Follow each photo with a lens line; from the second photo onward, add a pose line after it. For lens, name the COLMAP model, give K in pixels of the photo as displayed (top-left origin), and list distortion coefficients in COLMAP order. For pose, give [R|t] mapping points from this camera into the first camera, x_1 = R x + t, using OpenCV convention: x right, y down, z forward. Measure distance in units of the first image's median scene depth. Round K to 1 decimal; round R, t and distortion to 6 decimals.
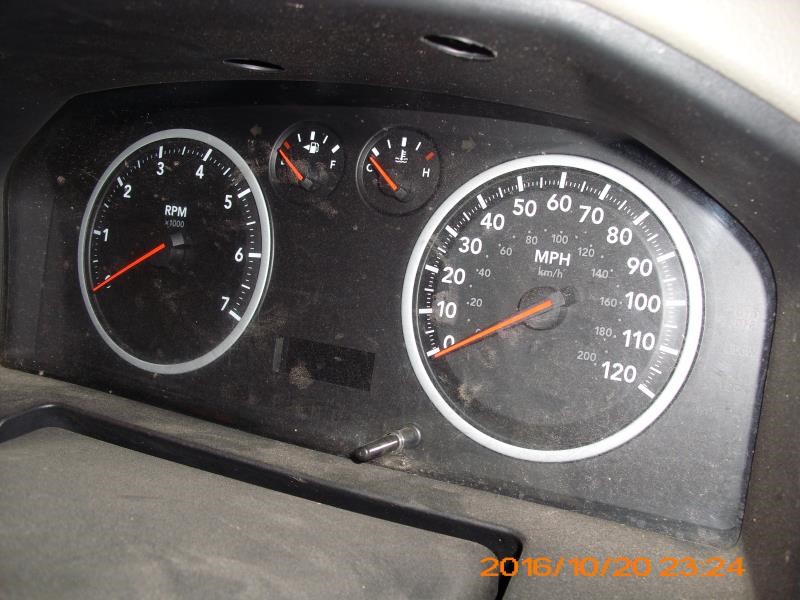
lens RADIAL K [[835.6, 0, 400.0], [0, 835.6, 300.0], [0, 0, 1]] dist [-0.204106, 0.187429]
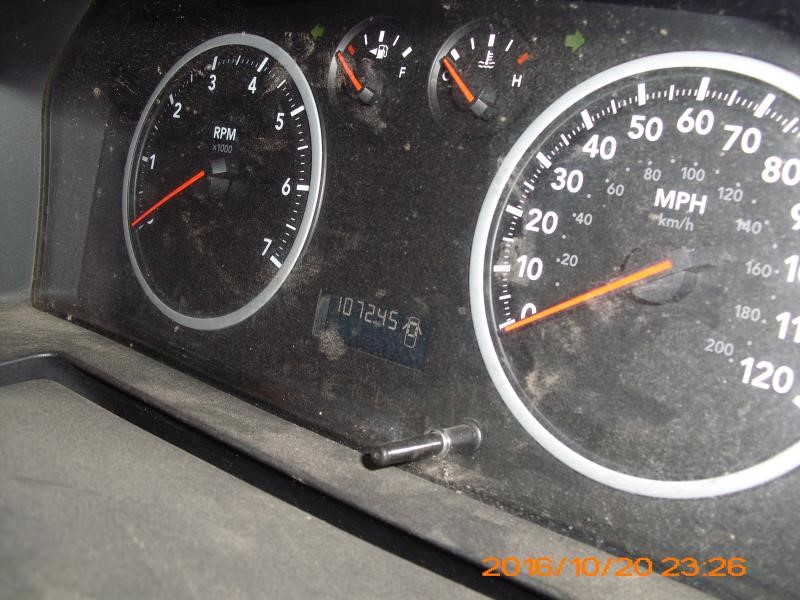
lens RADIAL K [[835.6, 0, 400.0], [0, 835.6, 300.0], [0, 0, 1]] dist [-0.204106, 0.187429]
pose [[0.972449, 0.074939, -0.220743, 0.108558], [-0.070801, 0.997135, 0.026609, 0.028158], [0.222104, -0.010247, 0.974969, 0.277205]]
